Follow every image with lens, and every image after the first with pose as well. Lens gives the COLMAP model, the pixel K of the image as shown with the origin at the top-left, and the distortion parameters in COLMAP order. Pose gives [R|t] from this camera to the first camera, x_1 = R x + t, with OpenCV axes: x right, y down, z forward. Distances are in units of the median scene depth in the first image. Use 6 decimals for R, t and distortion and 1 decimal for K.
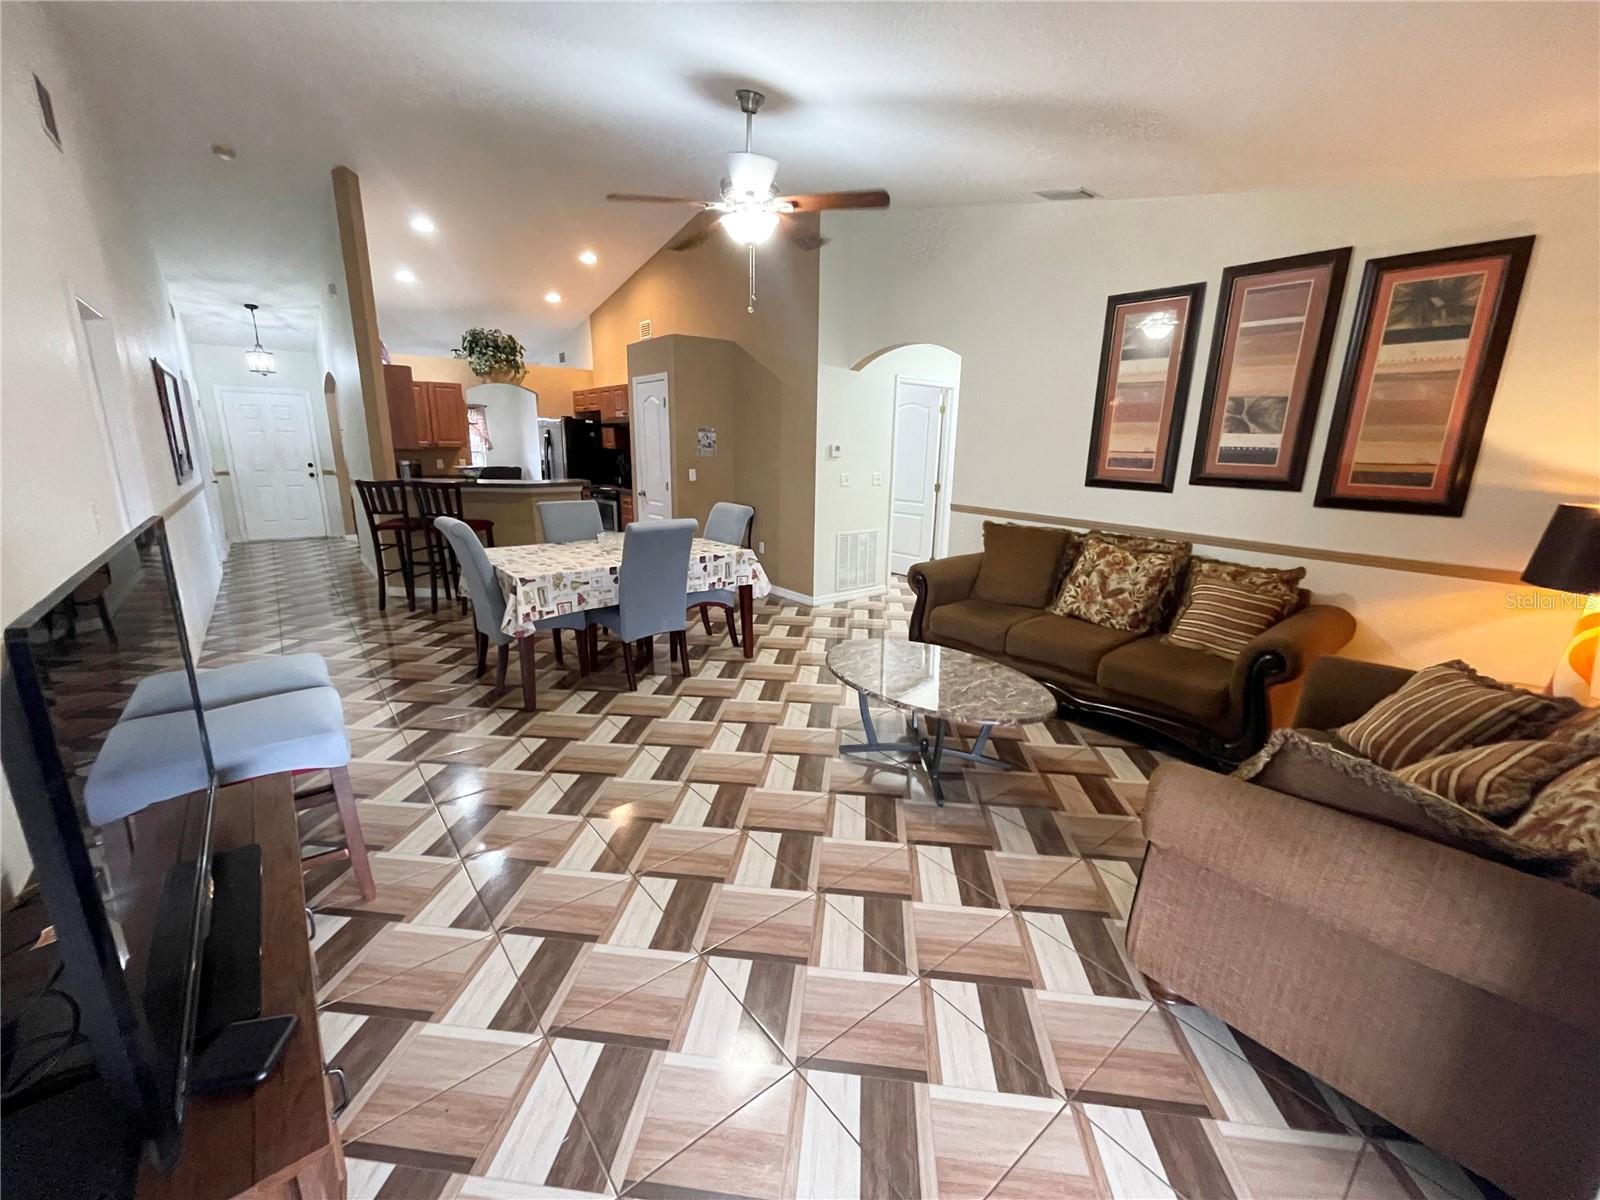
lens RADIAL K [[647.2, 0, 793.4], [0, 647.2, 602.4], [0, 0, 1]] dist [0.003193, 0.000158]
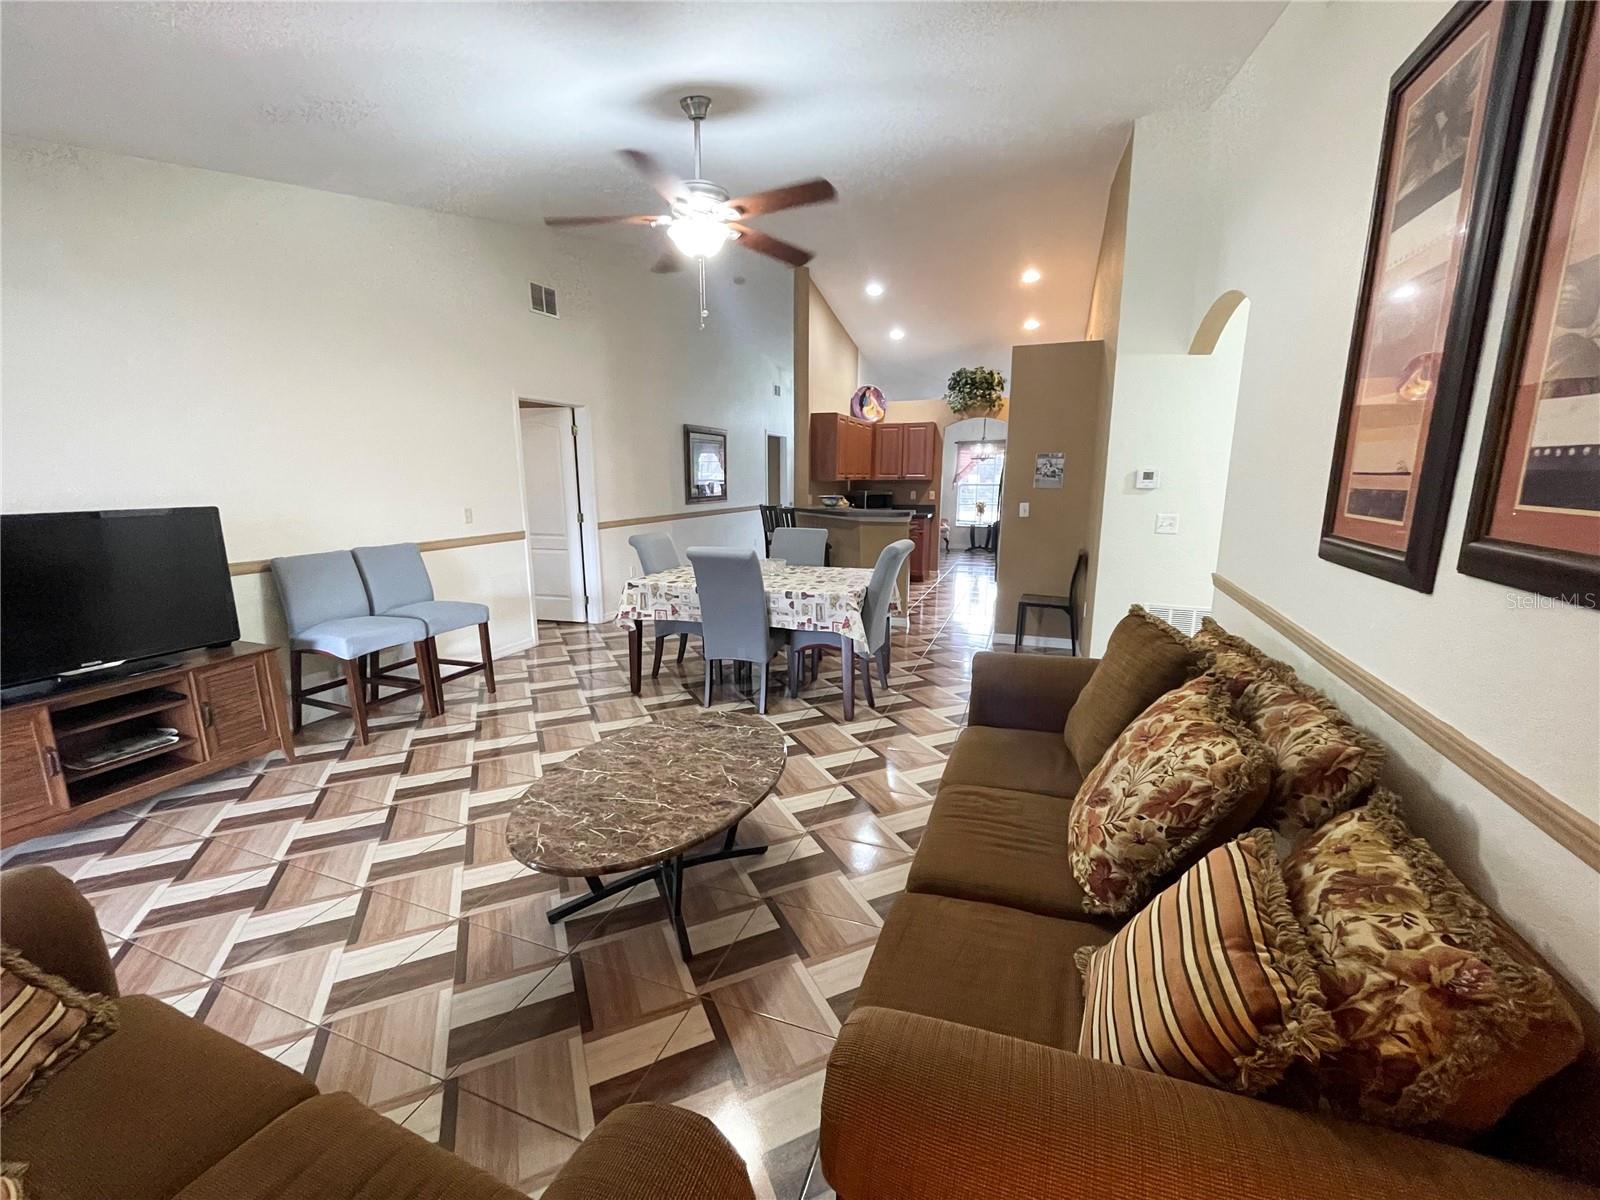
lens RADIAL K [[647.2, 0, 793.4], [0, 647.2, 602.4], [0, 0, 1]] dist [0.003193, 0.000158]
pose [[0.509019, 0.153267, -0.847000, 0.739672], [-0.196902, 0.978661, 0.058760, -0.127037], [0.837932, 0.136866, 0.528336, 0.586599]]
